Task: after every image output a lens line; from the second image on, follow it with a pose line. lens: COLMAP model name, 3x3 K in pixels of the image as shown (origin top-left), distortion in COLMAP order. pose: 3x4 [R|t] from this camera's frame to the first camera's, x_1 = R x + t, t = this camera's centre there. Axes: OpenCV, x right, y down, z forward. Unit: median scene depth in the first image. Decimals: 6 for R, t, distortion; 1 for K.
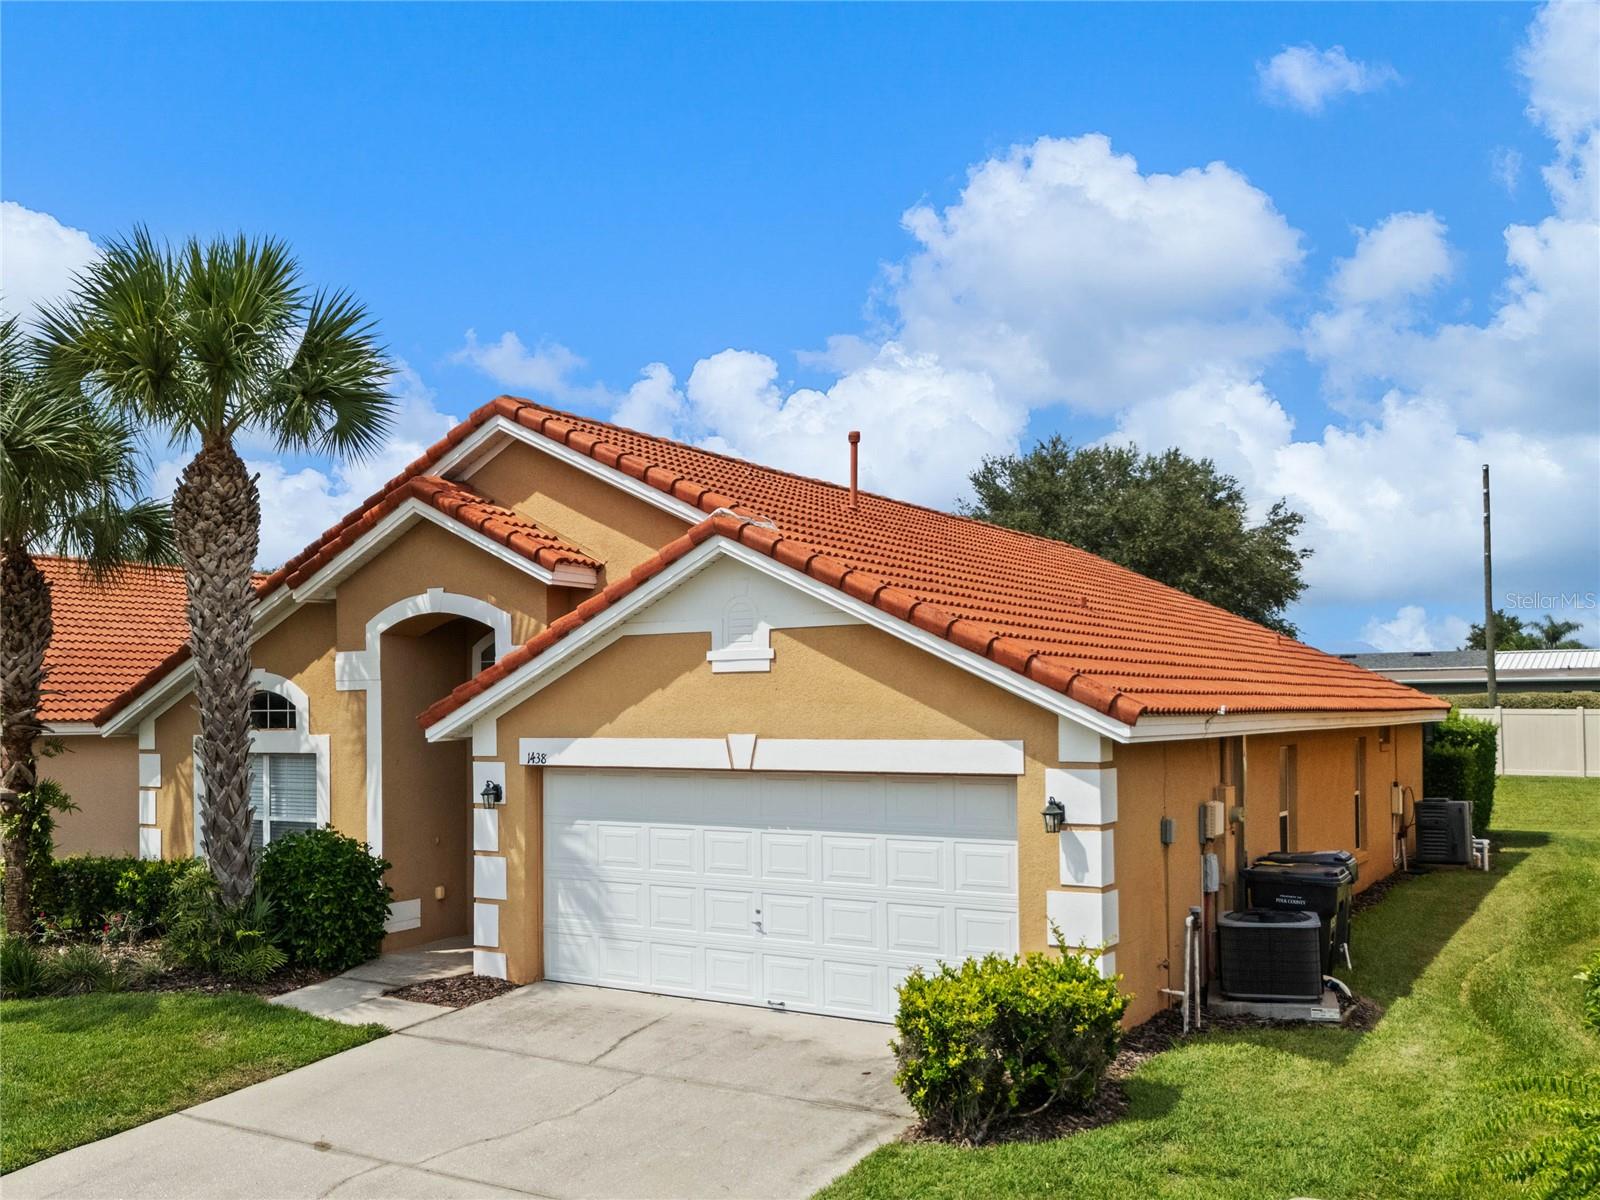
lens RADIAL K [[1444.2, 0, 611.2], [0, 1444.2, 680.9], [0, 0, 1]] dist [0.046494, 0.000719]
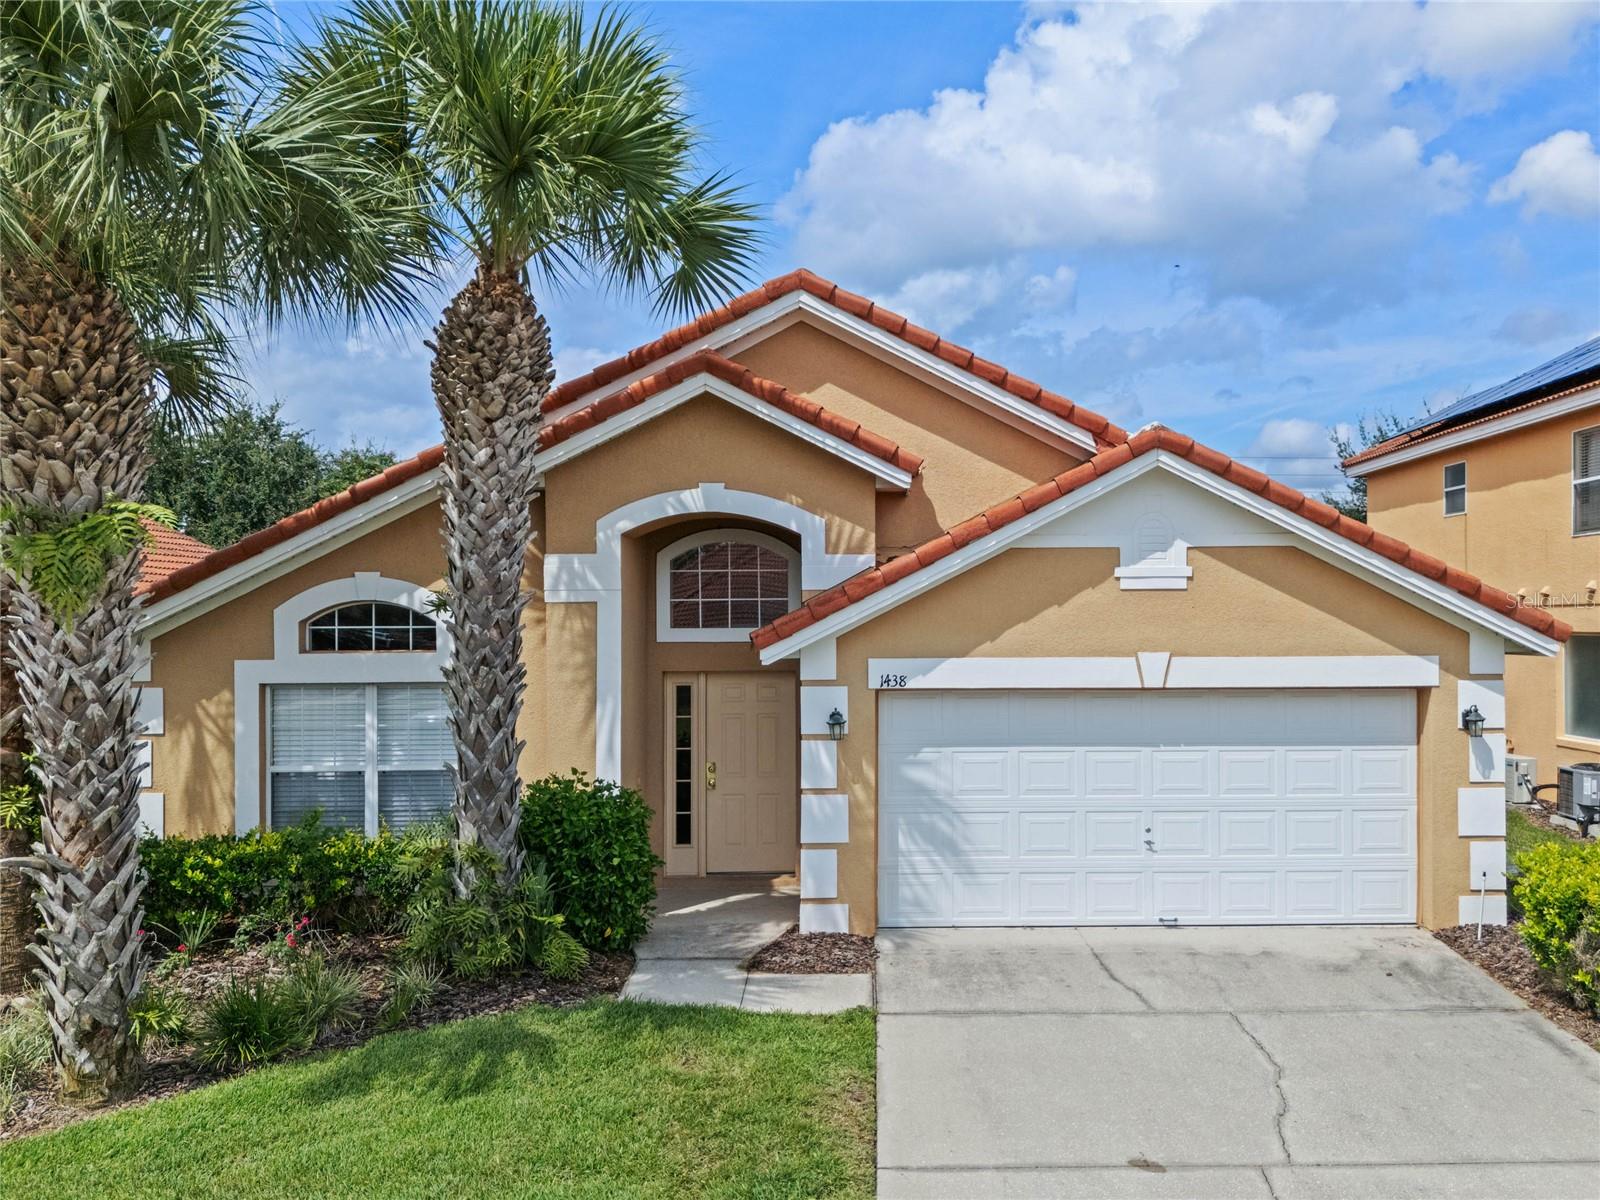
lens RADIAL K [[1301.4, 0, 907.9], [0, 1301.4, 605.0], [0, 0, 1]] dist [0.036748, -0.007298]
pose [[0.810511, 0.011490, 0.585611, -0.526340], [-0.013445, 0.999909, -0.001011, 0.007144], [-0.585569, -0.007054, 0.810592, 0.348024]]
